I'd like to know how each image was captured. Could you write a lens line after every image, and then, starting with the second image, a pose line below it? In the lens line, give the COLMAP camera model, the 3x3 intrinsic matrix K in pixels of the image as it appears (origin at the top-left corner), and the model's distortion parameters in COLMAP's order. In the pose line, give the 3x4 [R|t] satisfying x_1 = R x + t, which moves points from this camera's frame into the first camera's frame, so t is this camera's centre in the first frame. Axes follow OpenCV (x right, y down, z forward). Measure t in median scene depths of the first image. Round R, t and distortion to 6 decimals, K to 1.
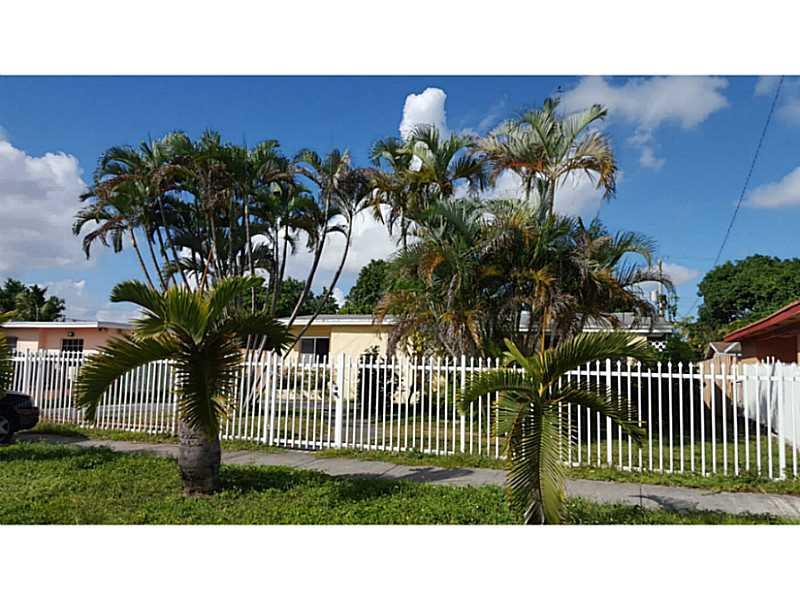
lens RADIAL K [[617.8, 0, 400.0], [0, 617.8, 300.0], [0, 0, 1]] dist [0.119041, -0.194494]
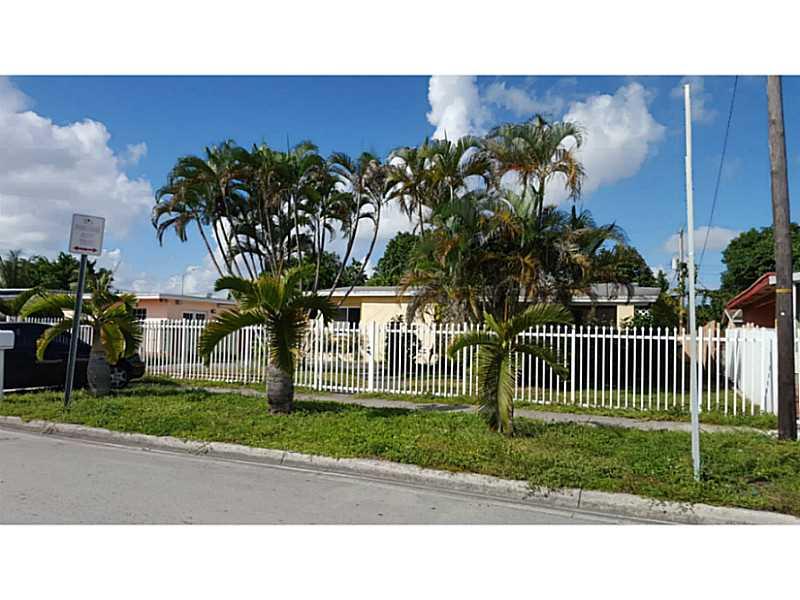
lens RADIAL K [[617.8, 0, 400.0], [0, 617.8, 300.0], [0, 0, 1]] dist [0.119041, -0.194494]
pose [[0.998969, -0.004501, -0.045185, 0.015459], [0.006847, 0.998629, 0.051891, -0.017463], [0.044889, -0.052147, 0.997630, -0.201480]]
